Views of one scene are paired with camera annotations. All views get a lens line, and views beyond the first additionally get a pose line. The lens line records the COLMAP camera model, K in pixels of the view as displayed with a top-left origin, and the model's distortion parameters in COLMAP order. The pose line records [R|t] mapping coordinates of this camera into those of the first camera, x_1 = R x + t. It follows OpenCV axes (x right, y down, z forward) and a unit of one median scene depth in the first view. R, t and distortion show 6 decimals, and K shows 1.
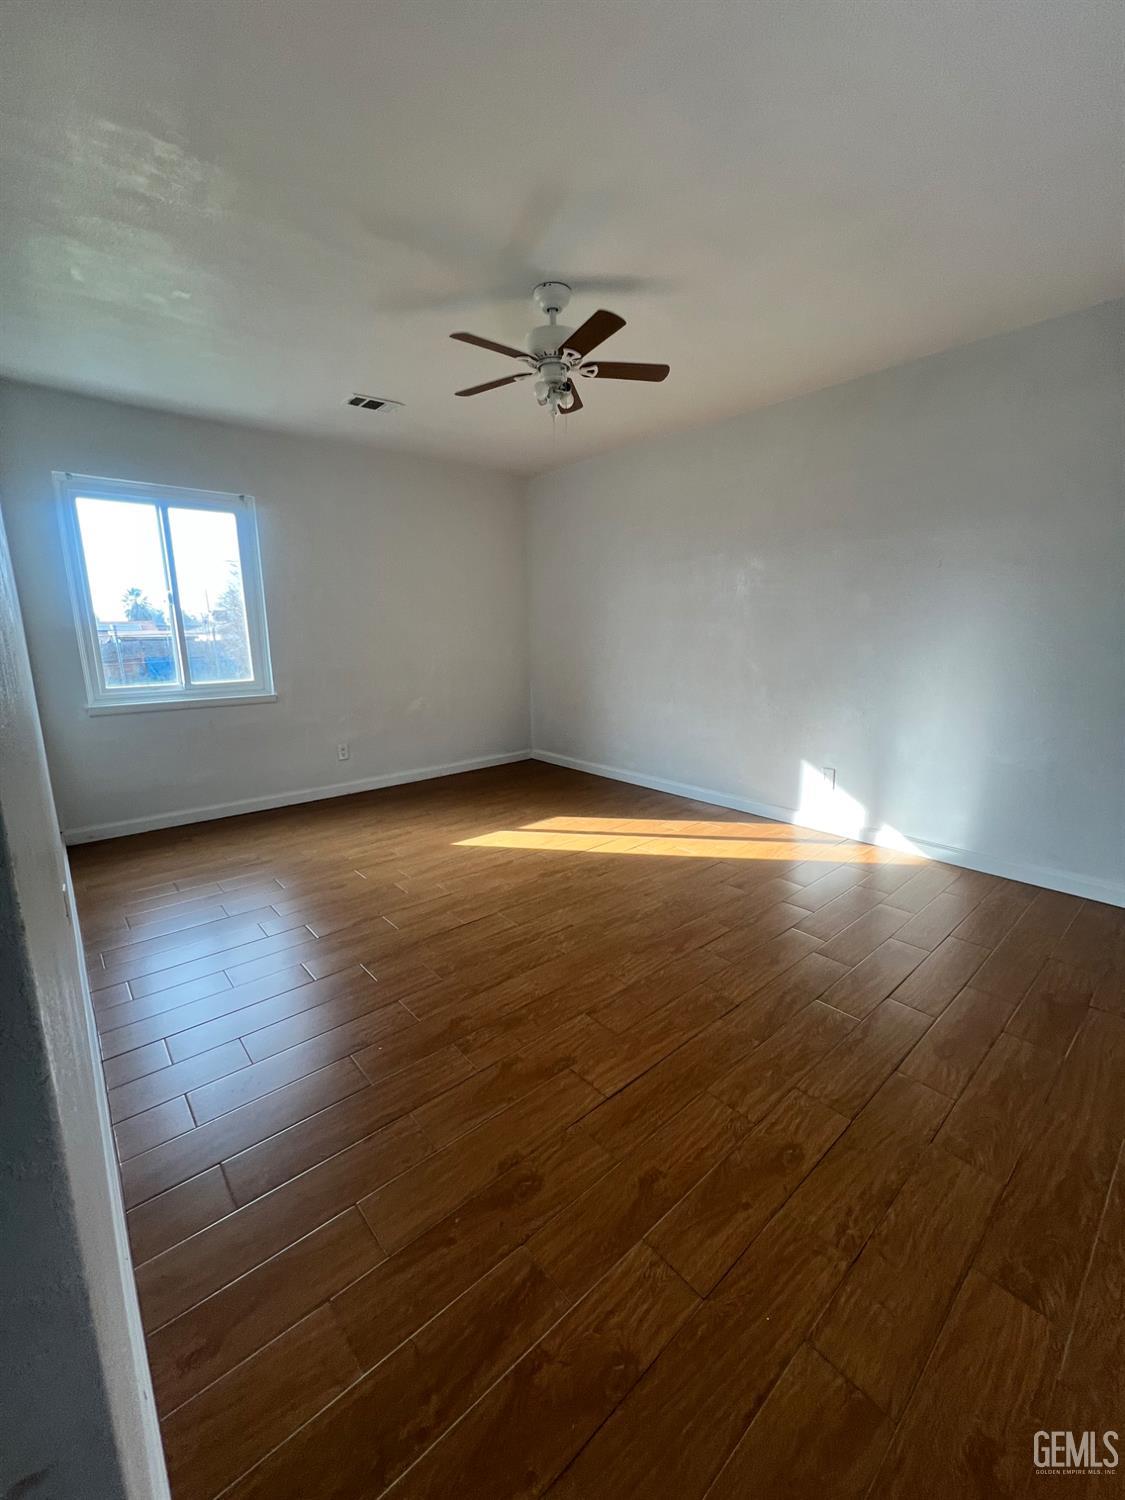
lens RADIAL K [[604.2, 0, 567.8], [0, 604.2, 746.6], [0, 0, 1]] dist [-0.003197, 0.001272]
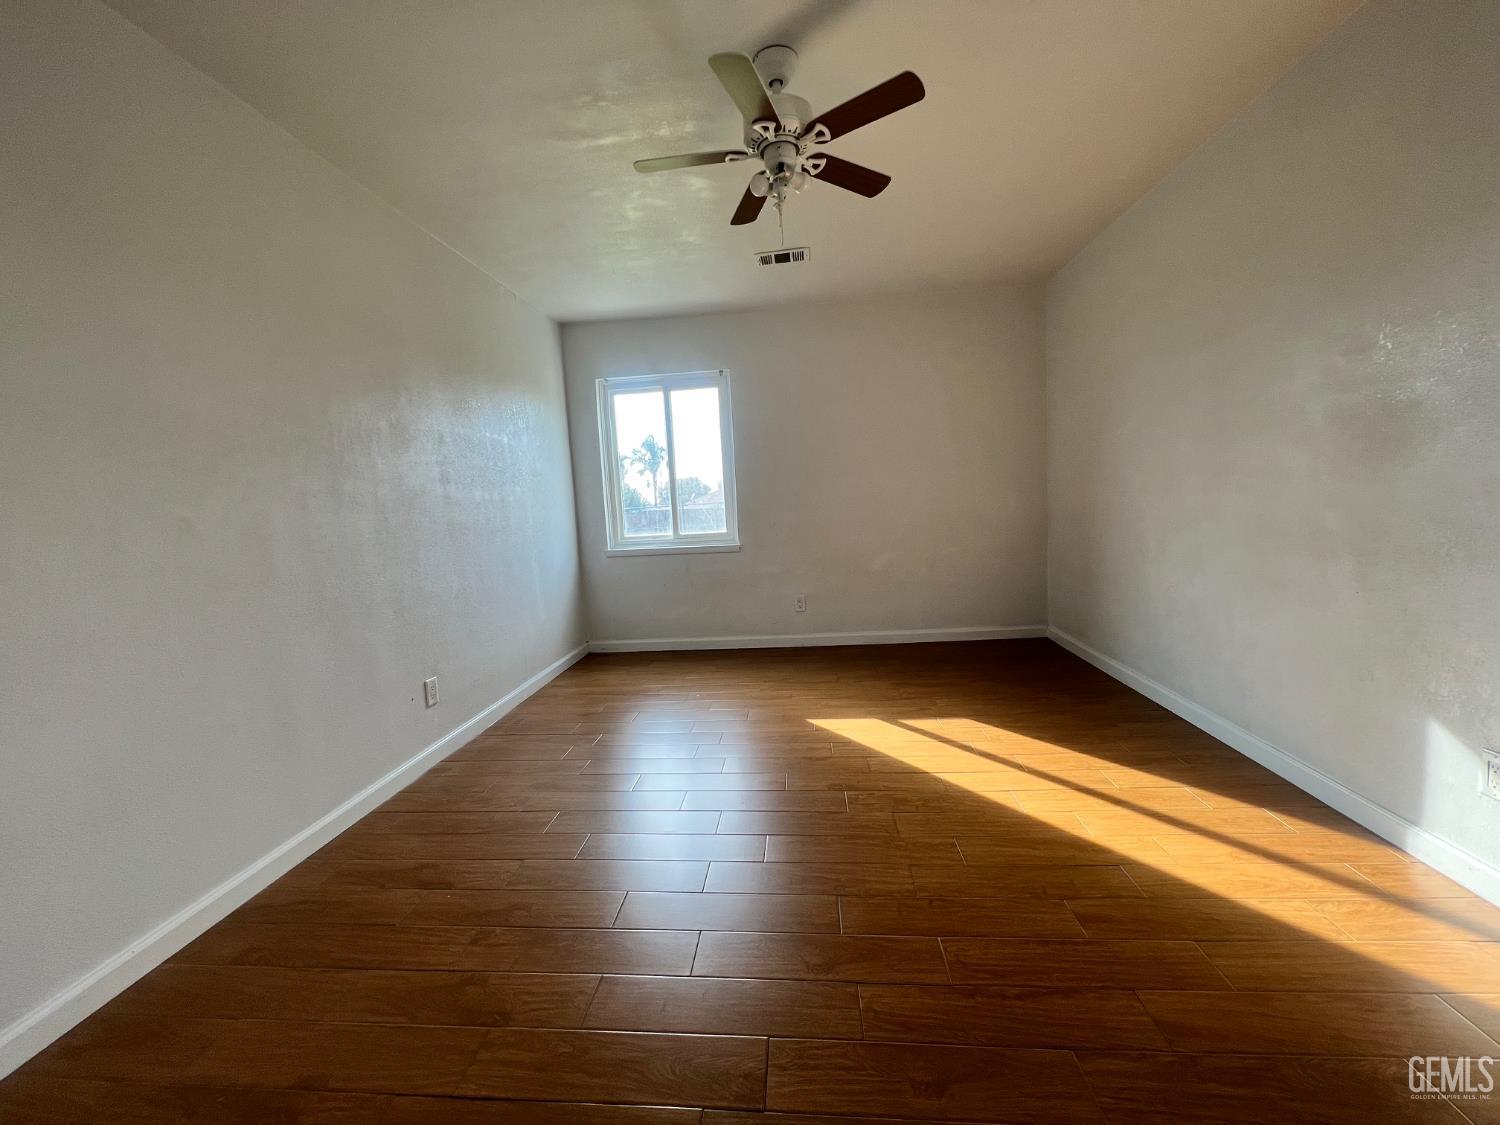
lens RADIAL K [[604.2, 0, 748.2], [0, 604.2, 553.8], [0, 0, 1]] dist [-0.003197, 0.001272]
pose [[0.683839, 0.038420, -0.728621, 0.562684], [-0.091486, 0.995247, -0.033384, -0.061579], [0.723875, 0.089488, 0.684103, 0.470003]]
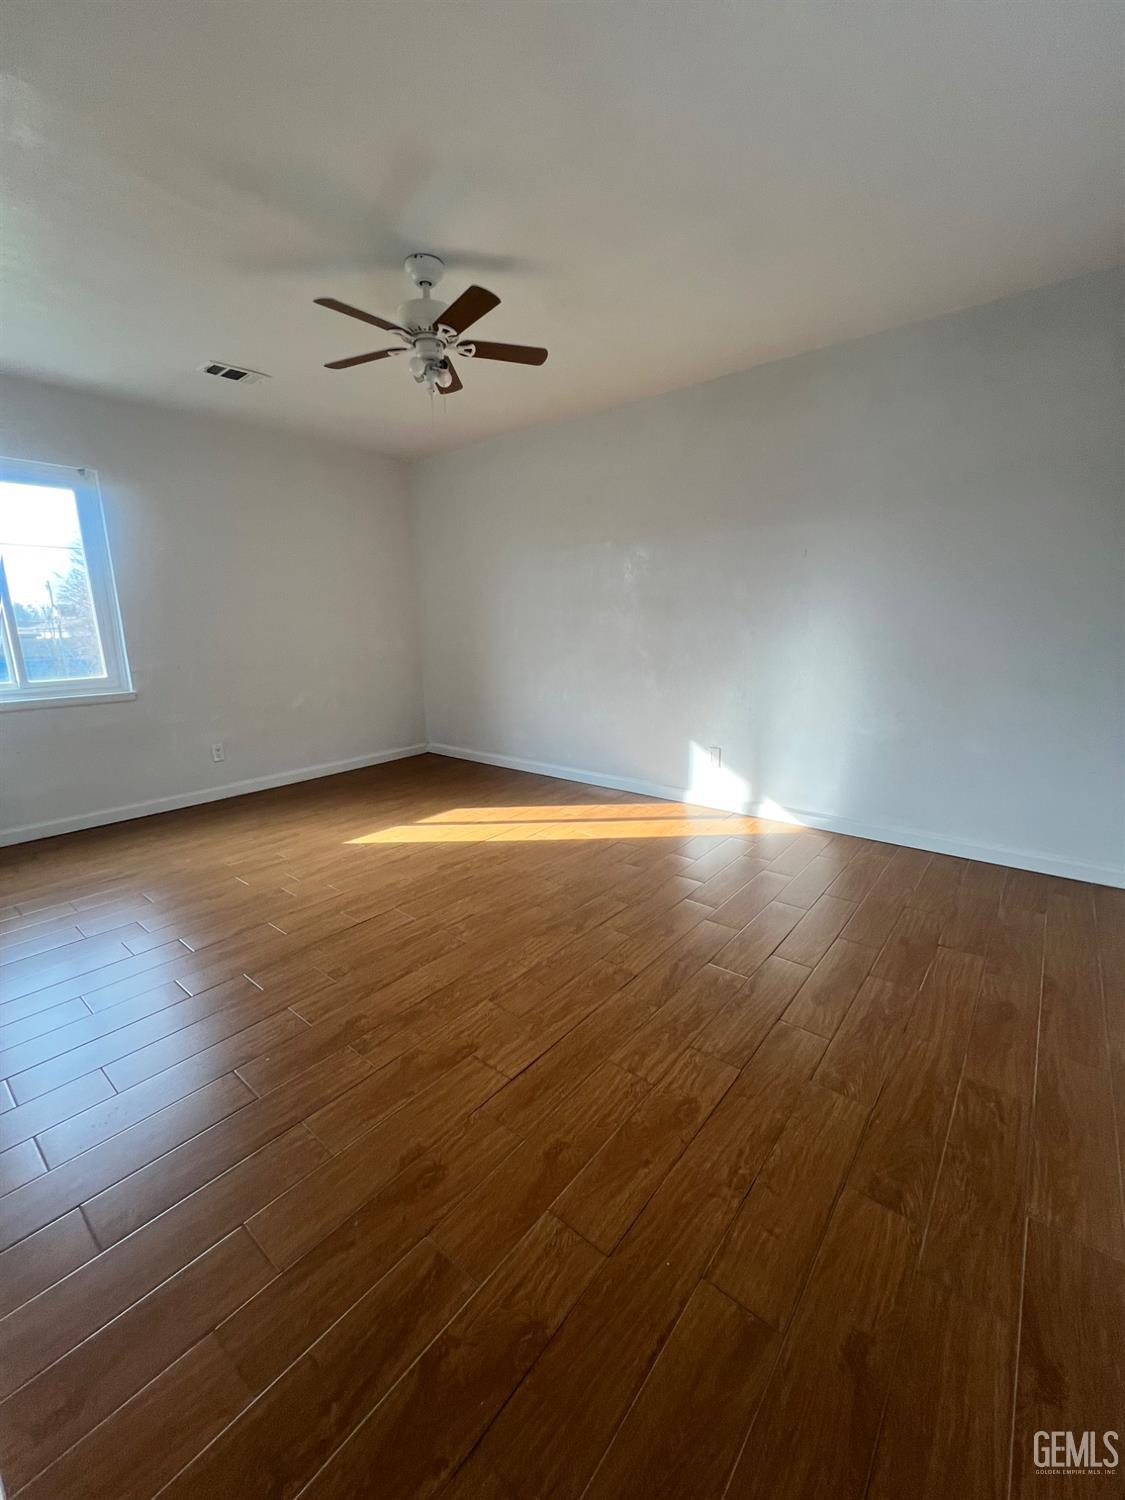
lens RADIAL K [[604.2, 0, 567.9], [0, 604.2, 746.8], [0, 0, 1]] dist [-0.003197, 0.001272]
pose [[0.985960, -0.040936, 0.161887, 0.012989], [0.039281, 0.999138, 0.013412, 0.015631], [-0.162297, -0.006865, 0.986718, 0.001772]]
